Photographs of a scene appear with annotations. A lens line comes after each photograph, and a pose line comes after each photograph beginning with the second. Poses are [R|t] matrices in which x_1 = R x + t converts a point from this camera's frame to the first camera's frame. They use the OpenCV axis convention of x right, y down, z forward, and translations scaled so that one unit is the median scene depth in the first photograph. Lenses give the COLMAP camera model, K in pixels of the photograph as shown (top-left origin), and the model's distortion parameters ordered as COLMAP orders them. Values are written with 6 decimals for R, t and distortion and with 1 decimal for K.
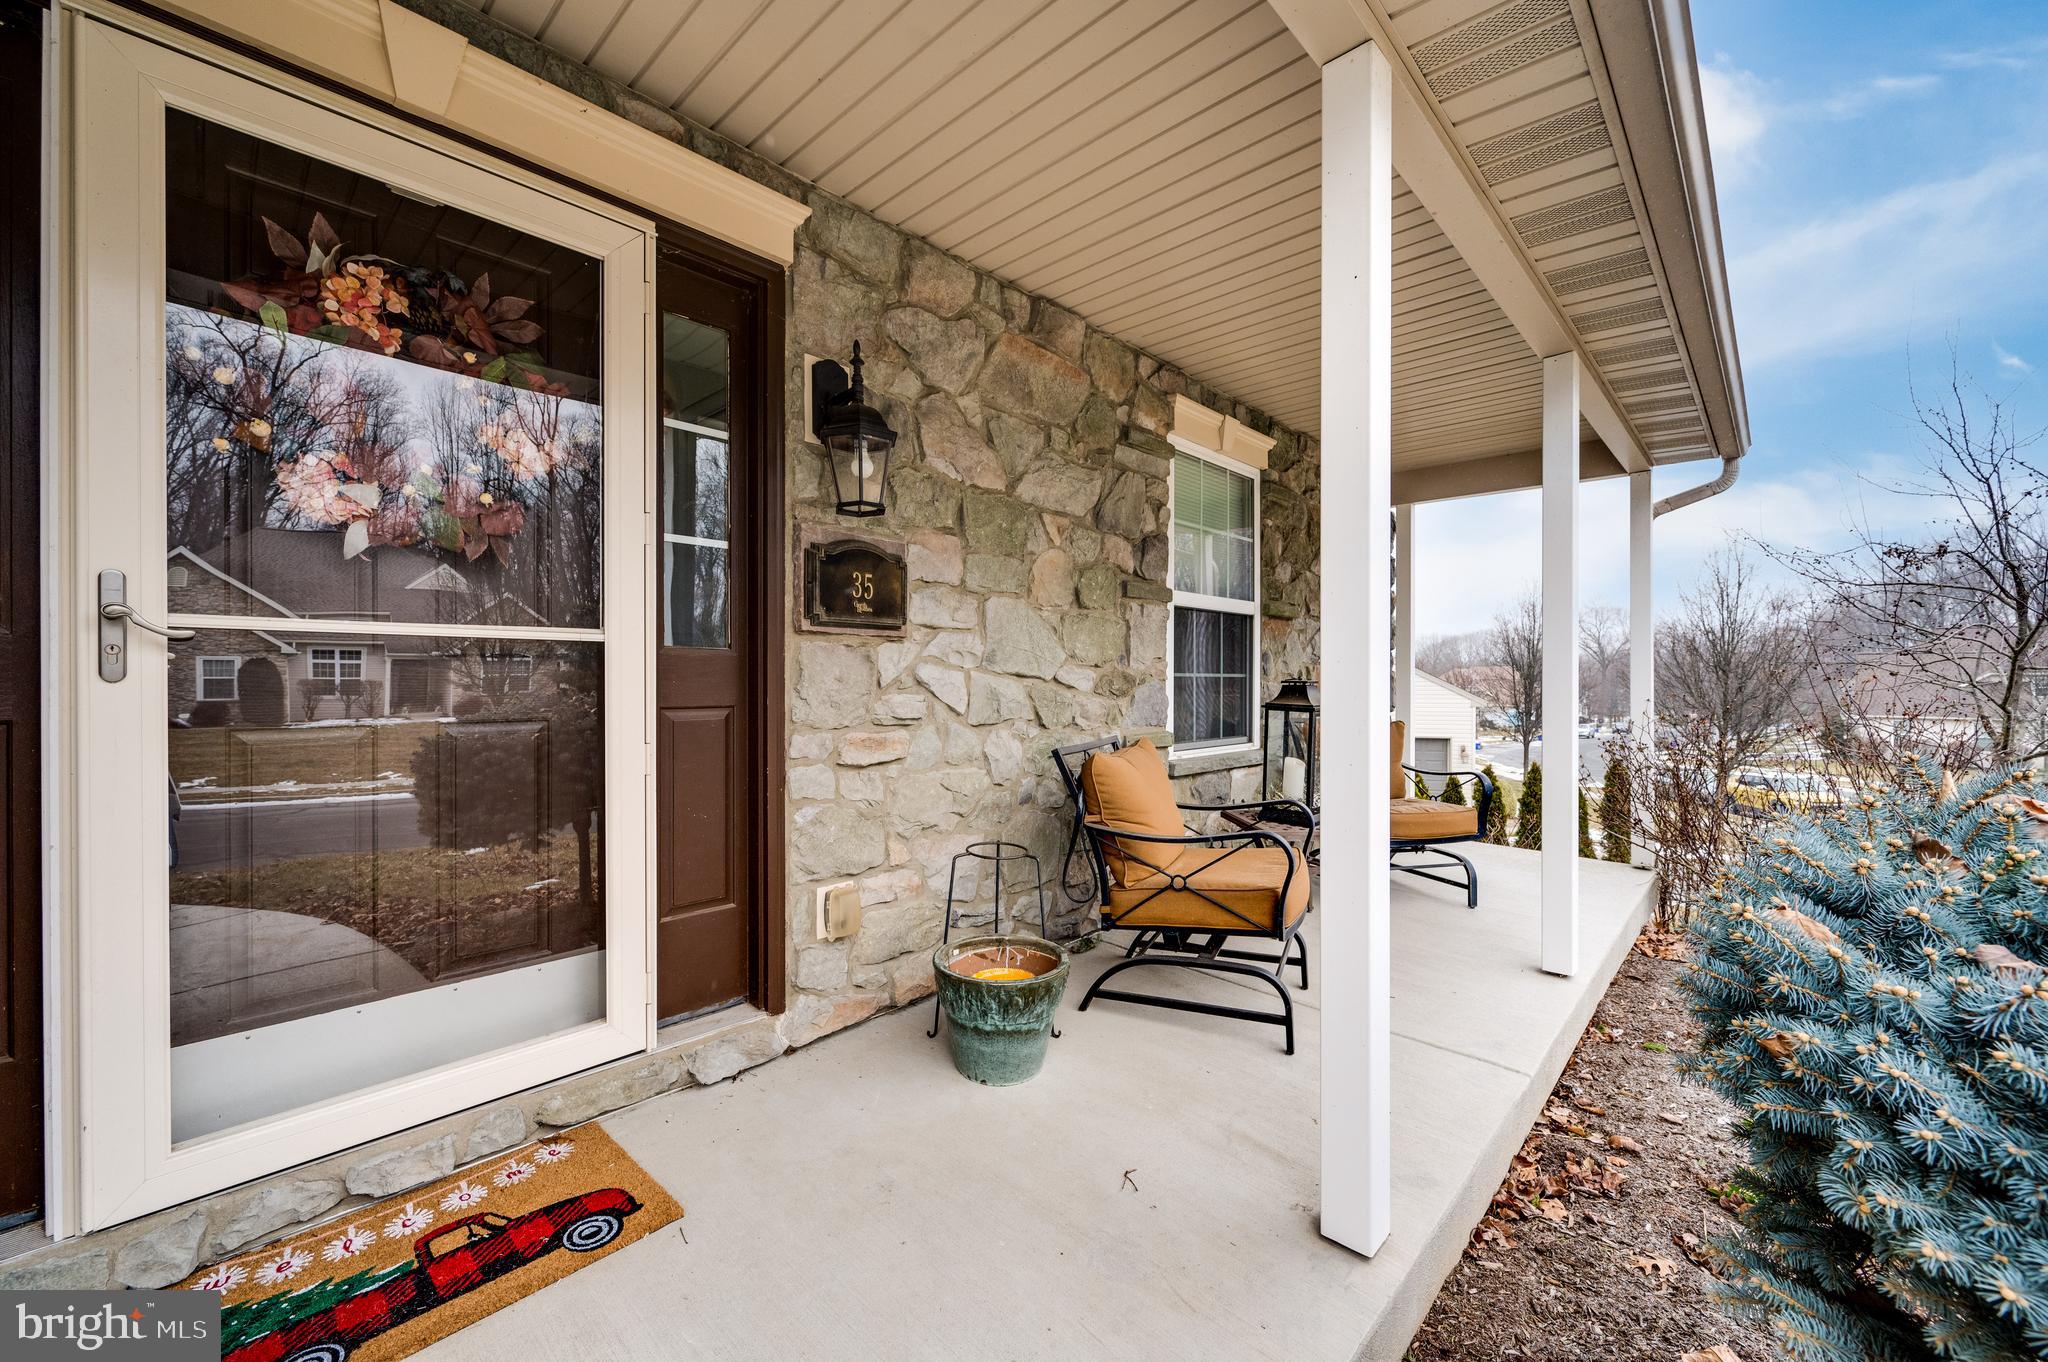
lens RADIAL K [[803.9, 0, 1024.0], [0, 803.9, 681.0], [0, 0, 1]] dist [-0.000173, -0.000506]
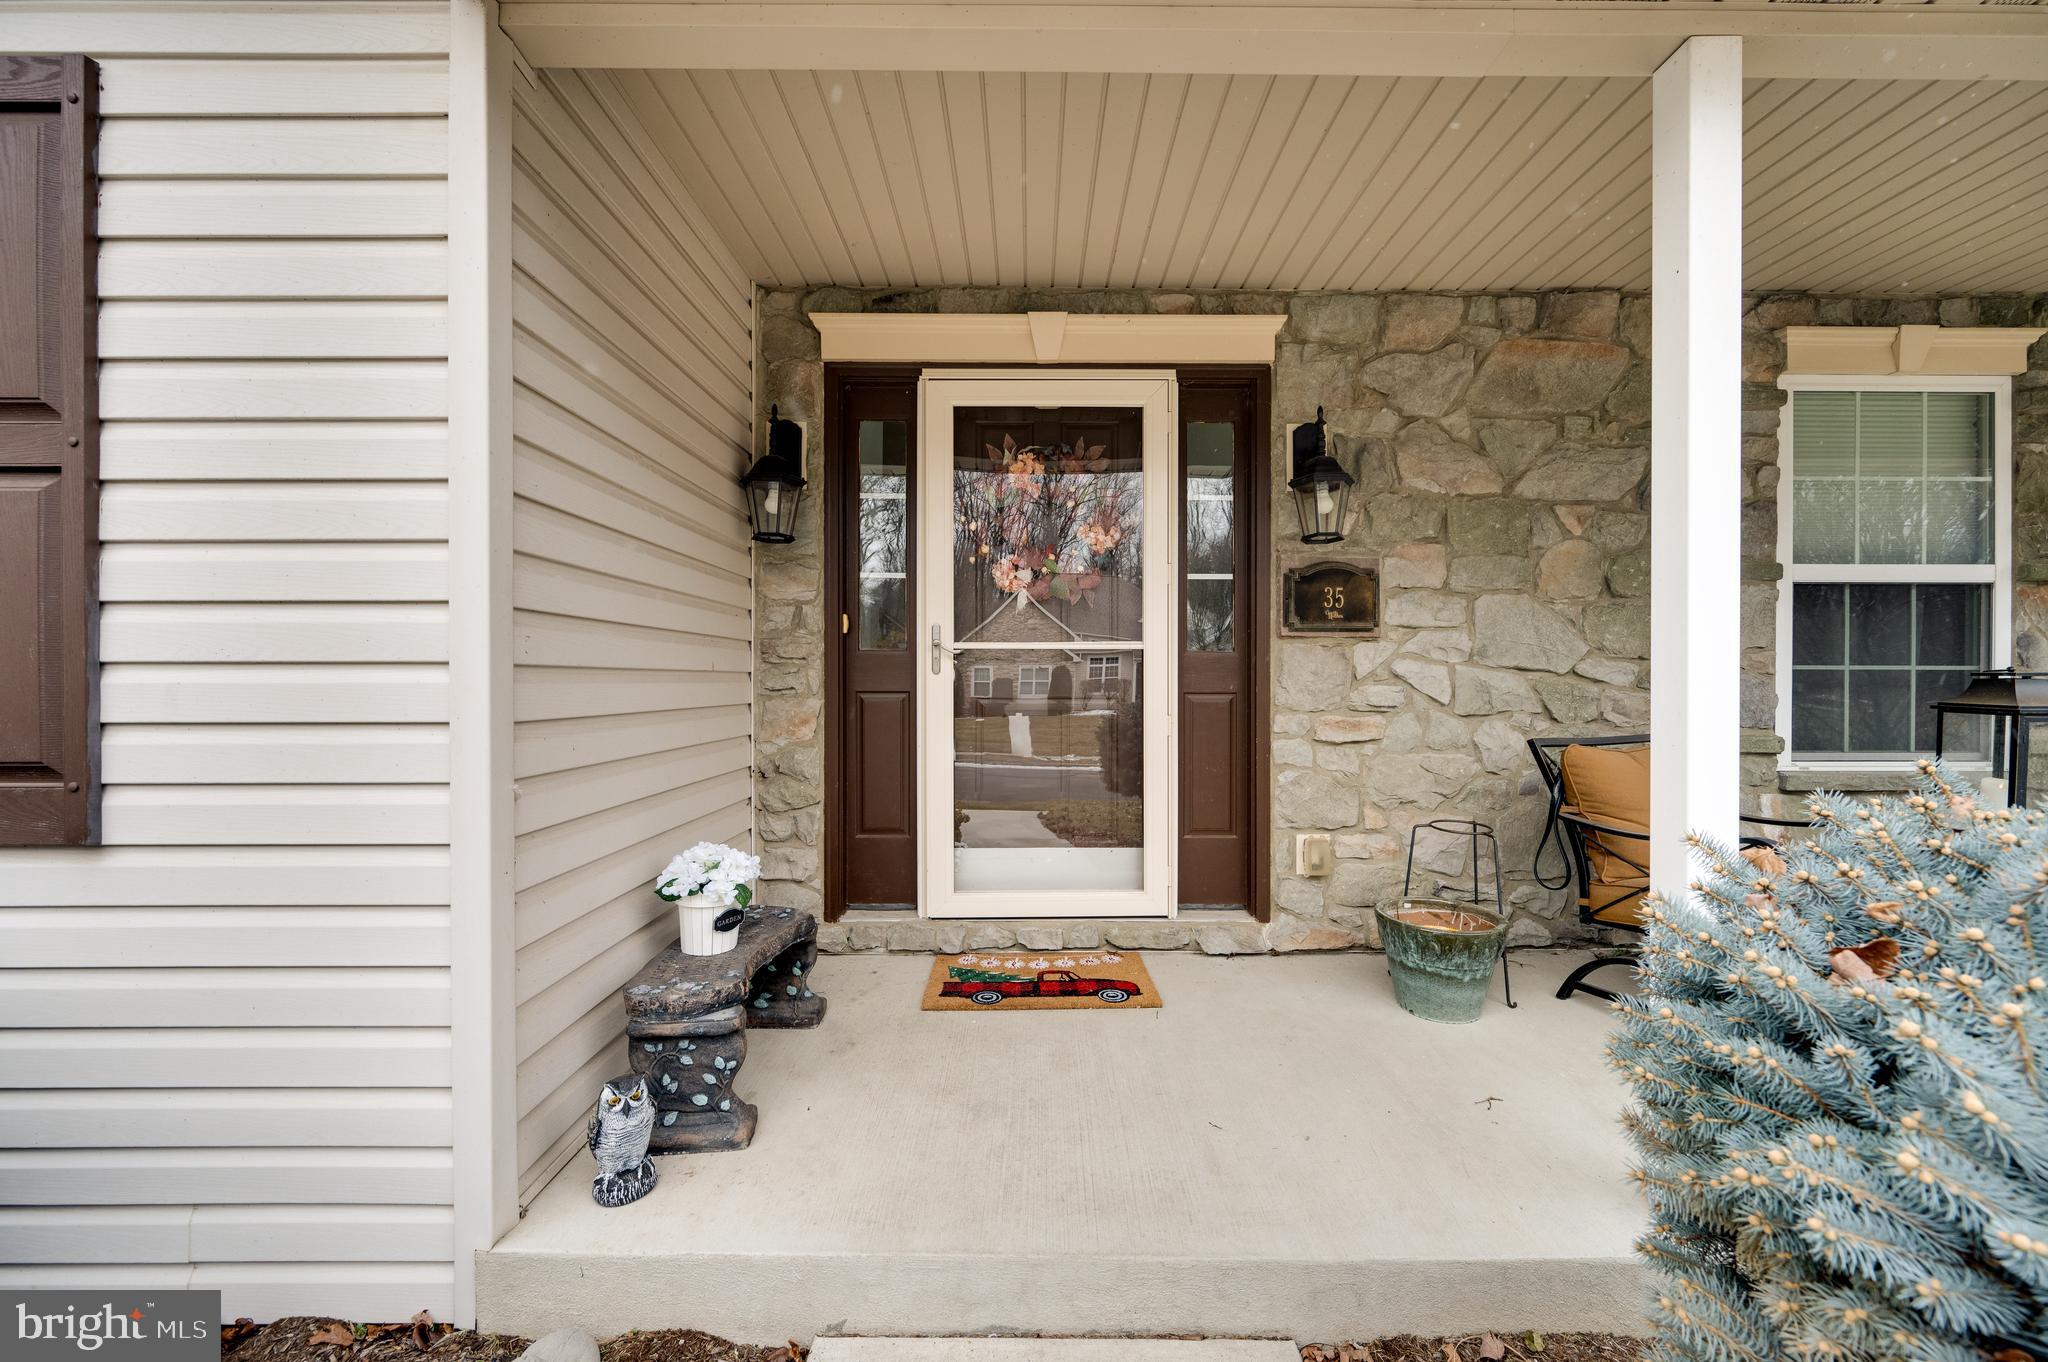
lens RADIAL K [[803.9, 0, 1024.0], [0, 803.9, 681.0], [0, 0, 1]] dist [-0.000173, -0.000506]
pose [[0.688247, -0.000393, -0.725476, 0.347823], [-0.001236, 0.999998, -0.001714, 0.012549], [0.725475, 0.002077, 0.688245, -0.191469]]
